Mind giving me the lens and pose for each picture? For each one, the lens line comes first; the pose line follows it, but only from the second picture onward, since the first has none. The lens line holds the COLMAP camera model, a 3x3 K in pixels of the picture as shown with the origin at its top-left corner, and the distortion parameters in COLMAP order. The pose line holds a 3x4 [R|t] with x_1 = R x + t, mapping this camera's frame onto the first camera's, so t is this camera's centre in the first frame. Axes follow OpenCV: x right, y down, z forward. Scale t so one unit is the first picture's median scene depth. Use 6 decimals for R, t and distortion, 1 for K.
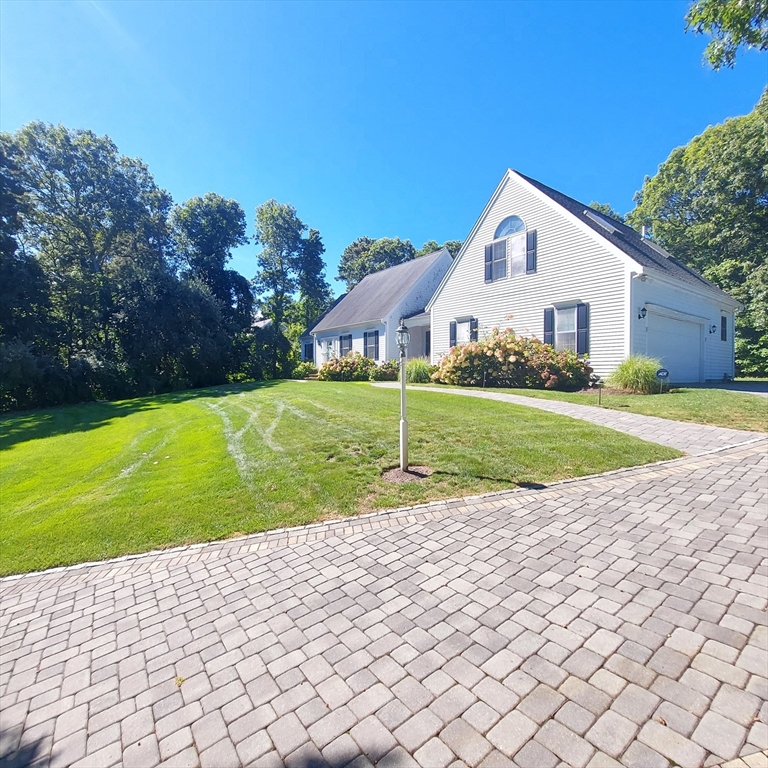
lens RADIAL K [[408.0, 0, 377.7], [0, 408.0, 379.4], [0, 0, 1]] dist [-0.014547, -0.003193]
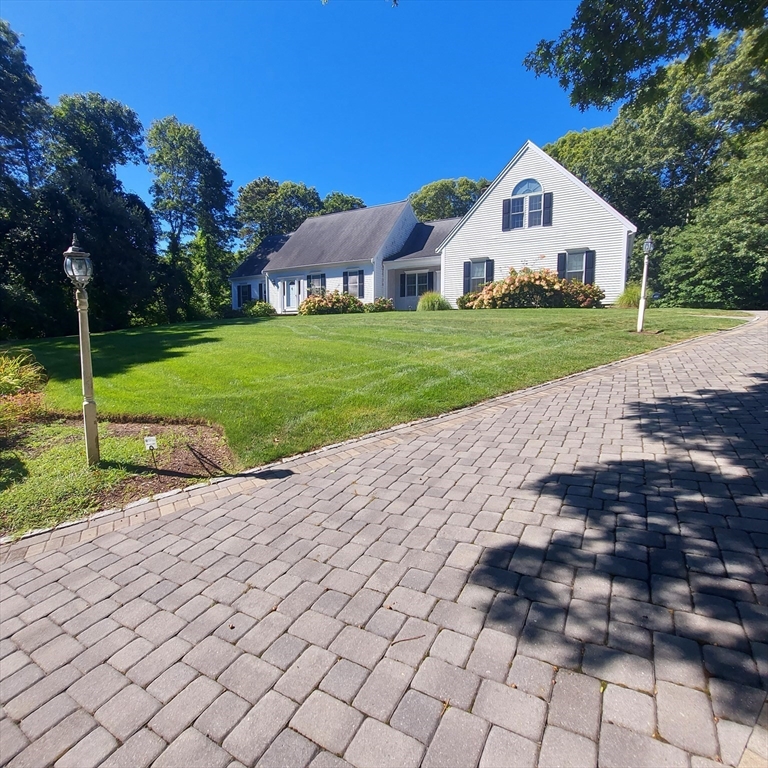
lens RADIAL K [[408.0, 0, 373.7], [0, 408.0, 381.4], [0, 0, 1]] dist [-0.014547, -0.003193]
pose [[0.911855, -0.042375, 0.408318, -0.429848], [0.003996, 0.995527, 0.094393, 0.072148], [-0.410492, -0.084441, 0.907946, -0.010110]]
